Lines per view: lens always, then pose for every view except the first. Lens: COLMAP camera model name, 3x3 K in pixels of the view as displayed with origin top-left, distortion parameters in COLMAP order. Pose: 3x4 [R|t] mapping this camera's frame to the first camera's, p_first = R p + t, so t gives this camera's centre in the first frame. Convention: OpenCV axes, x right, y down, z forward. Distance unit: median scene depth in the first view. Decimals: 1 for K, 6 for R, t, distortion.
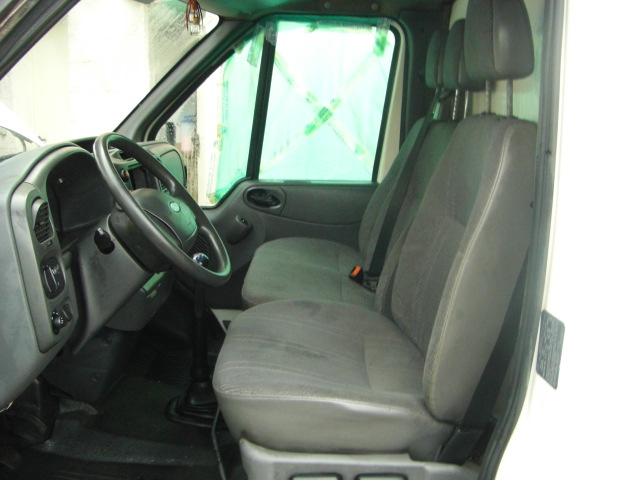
lens RADIAL K [[725.9, 0, 307.5], [0, 725.9, 237.6], [0, 0, 1]] dist [-0.171413, 0.109246]
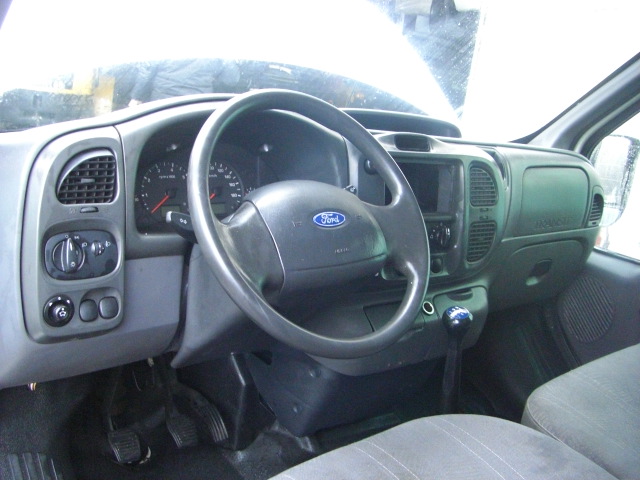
lens RADIAL K [[725.9, 0, 307.5], [0, 725.9, 237.6], [0, 0, 1]] dist [-0.171413, 0.109246]
pose [[0.665545, 0.282008, -0.691029, 0.138468], [-0.288794, 0.951053, 0.109980, -0.049925], [0.688221, 0.126369, 0.714411, 0.280857]]
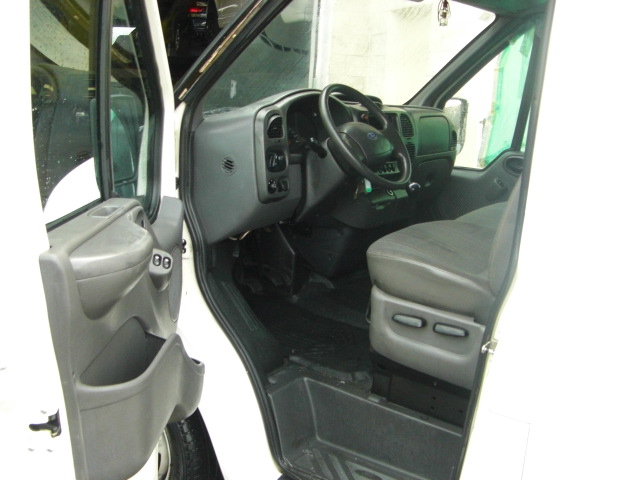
lens RADIAL K [[725.9, 0, 307.5], [0, 725.9, 237.6], [0, 0, 1]] dist [-0.171413, 0.109246]
pose [[0.846453, 0.156523, -0.508938, 0.274623], [-0.154832, 0.986869, 0.045998, 0.064791], [0.509455, 0.039865, 0.859573, -0.198600]]
